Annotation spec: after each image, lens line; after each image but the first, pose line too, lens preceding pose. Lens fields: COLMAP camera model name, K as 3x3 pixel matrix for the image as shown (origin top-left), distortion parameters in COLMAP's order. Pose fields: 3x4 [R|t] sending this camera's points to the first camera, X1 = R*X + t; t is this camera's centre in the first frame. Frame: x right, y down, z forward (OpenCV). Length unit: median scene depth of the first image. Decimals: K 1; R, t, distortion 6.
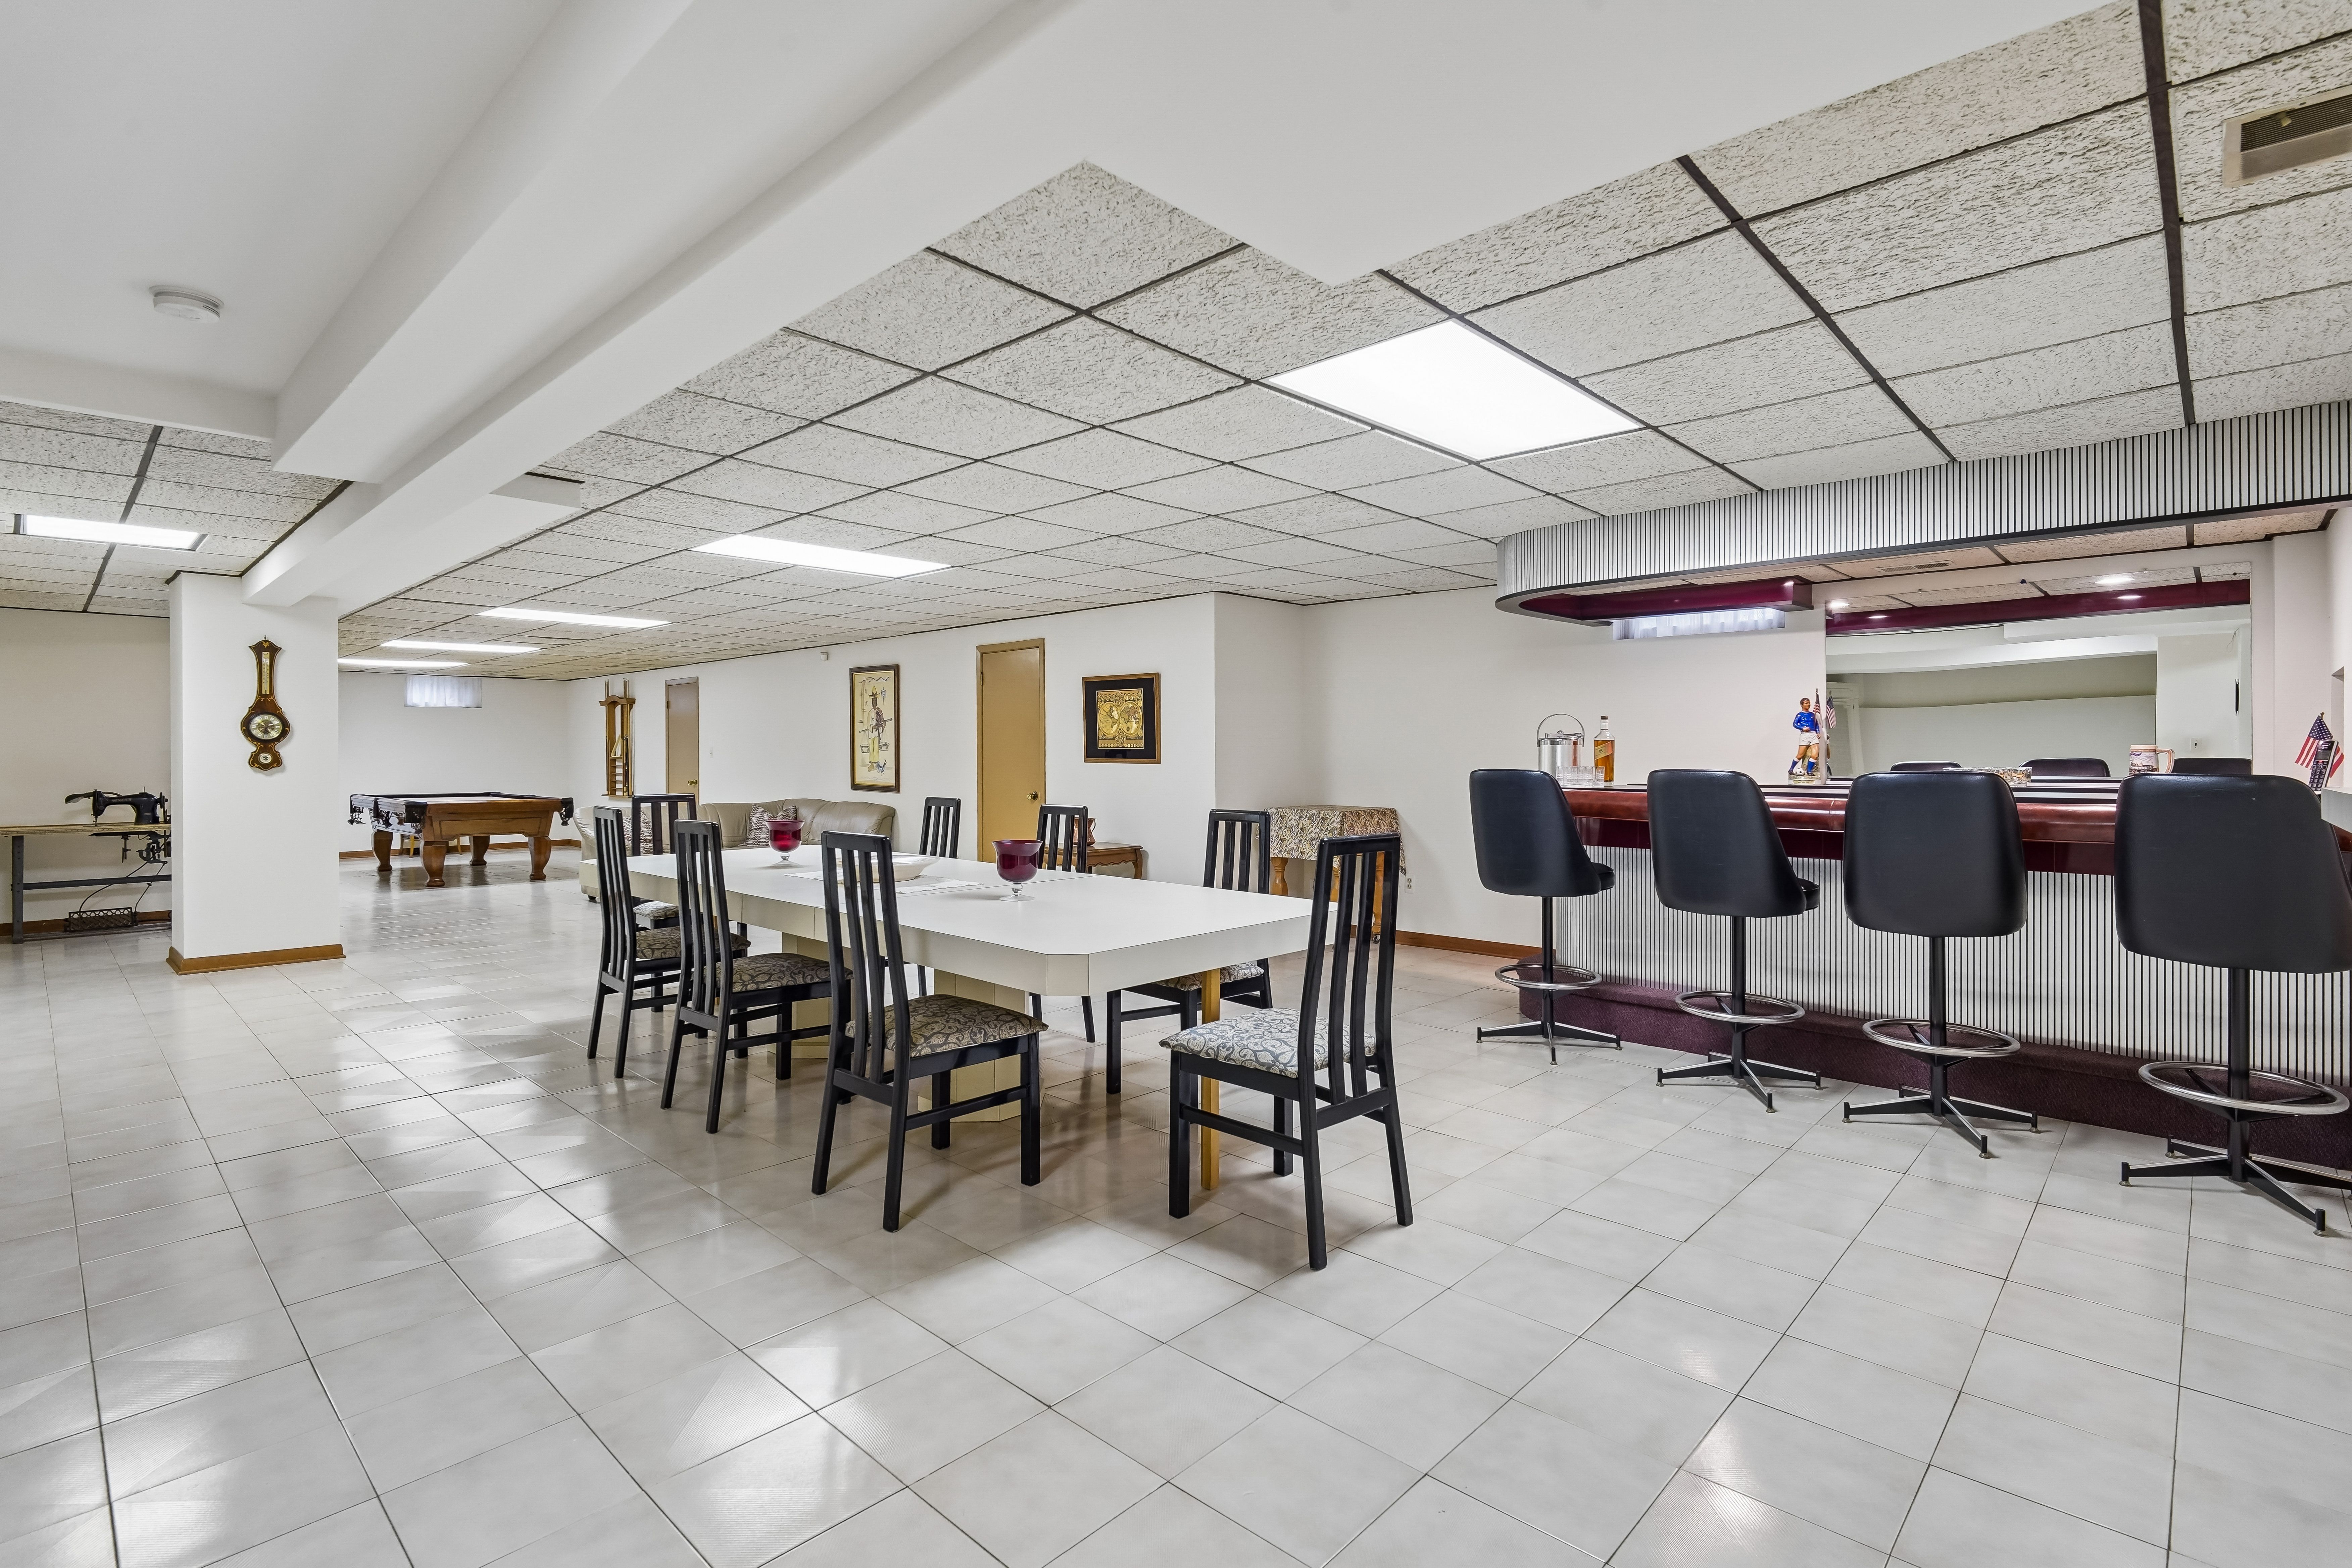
lens RADIAL K [[1104.7, 0, 1185.0], [0, 1104.7, 775.5], [0, 0, 1]] dist [-0.007449, -0.000040]
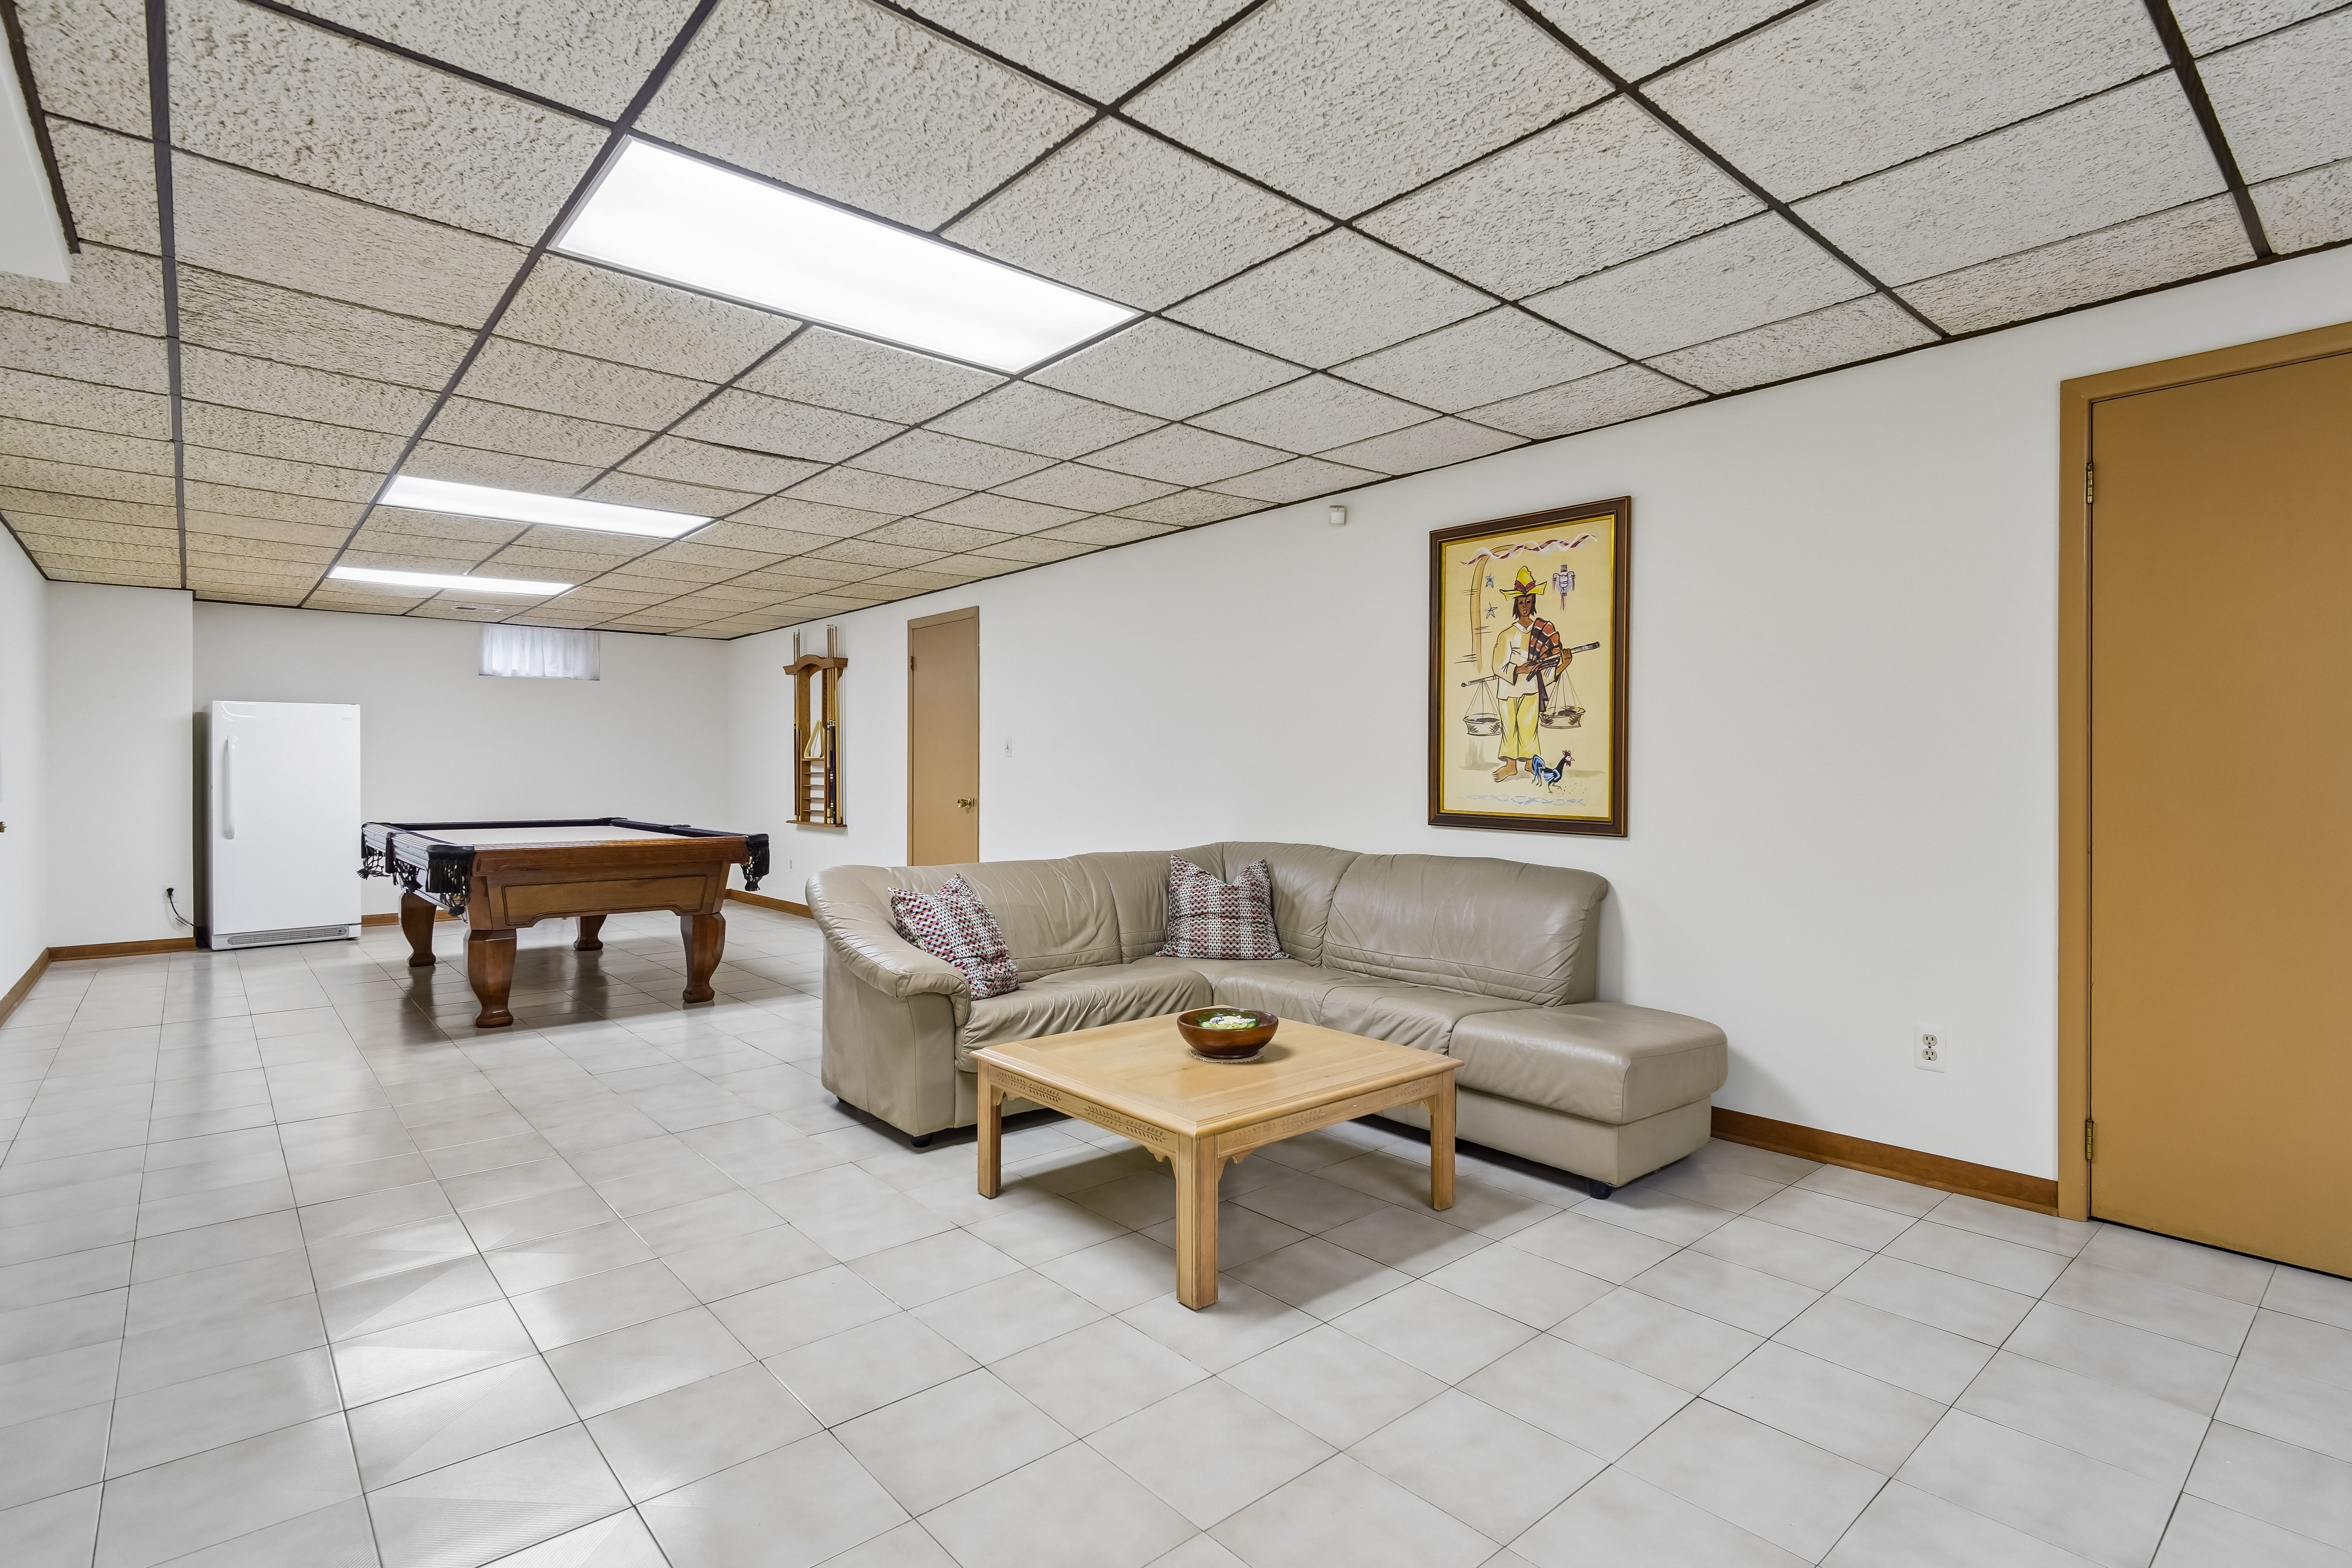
lens RADIAL K [[1131.7, 0, 1176.0], [0, 1131.7, 784.0], [0, 0, 1]] dist [0.002161, 0.000286]
pose [[0.994449, 0.002595, -0.105192, -0.323714], [-0.003185, 0.999980, -0.005436, -0.000199], [0.105176, 0.005741, 0.994437, 0.521004]]
